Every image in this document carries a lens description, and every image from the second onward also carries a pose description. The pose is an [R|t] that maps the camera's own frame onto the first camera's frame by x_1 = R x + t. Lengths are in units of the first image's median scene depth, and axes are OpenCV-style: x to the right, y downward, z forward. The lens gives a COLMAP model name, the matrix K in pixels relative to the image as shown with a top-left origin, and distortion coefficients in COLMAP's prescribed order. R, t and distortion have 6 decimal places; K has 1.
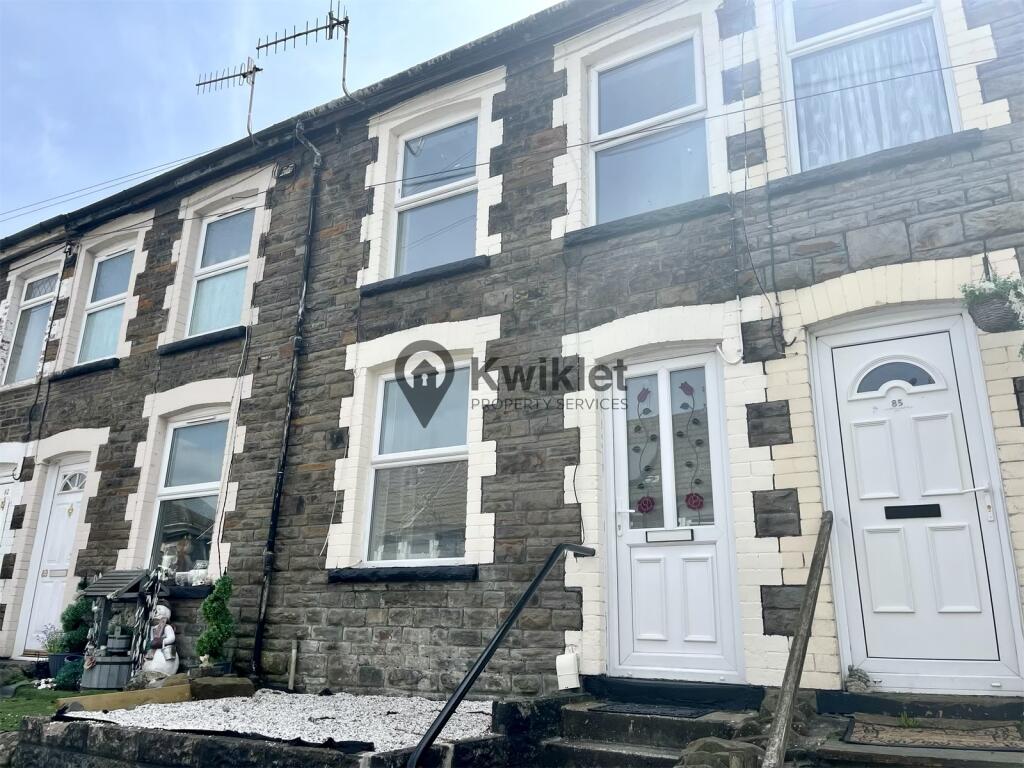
lens RADIAL K [[770.9, 0, 512.0], [0, 770.9, 384.0], [0, 0, 1]] dist [0.070634, -0.096582]
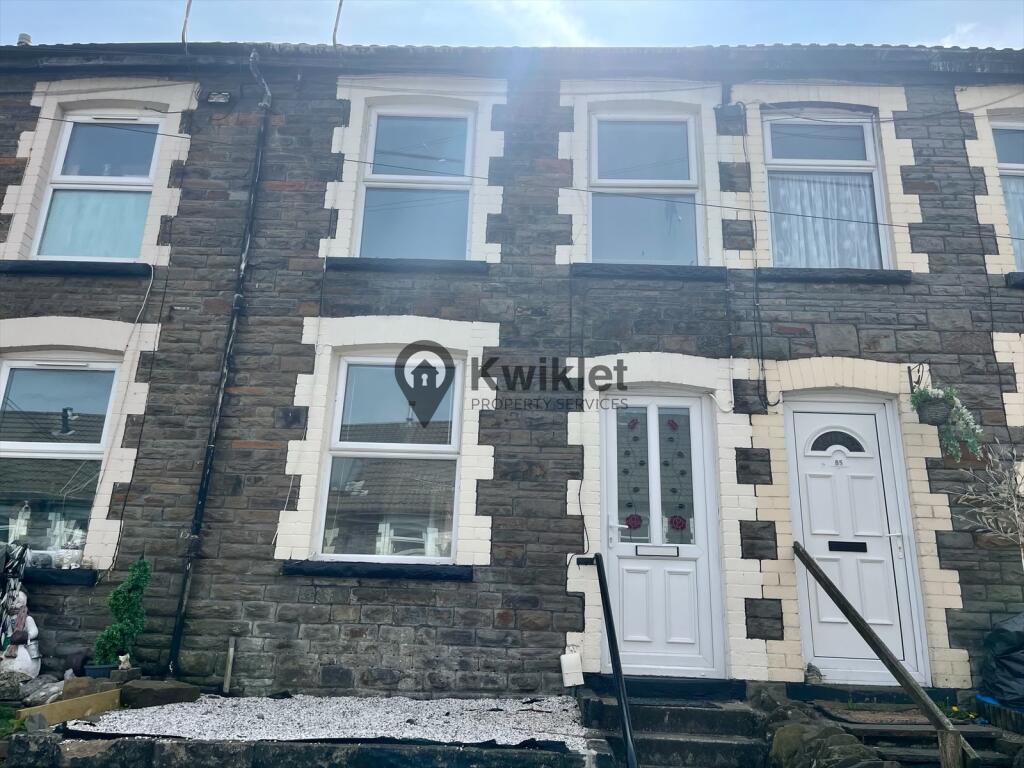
lens RADIAL K [[770.9, 0, 512.0], [0, 770.9, 384.0], [0, 0, 1]] dist [0.070634, -0.096582]
pose [[0.870892, 0.159819, 0.464763, -0.494112], [-0.164236, 0.985925, -0.031279, 0.020146], [-0.463221, -0.049090, 0.884882, 0.082458]]
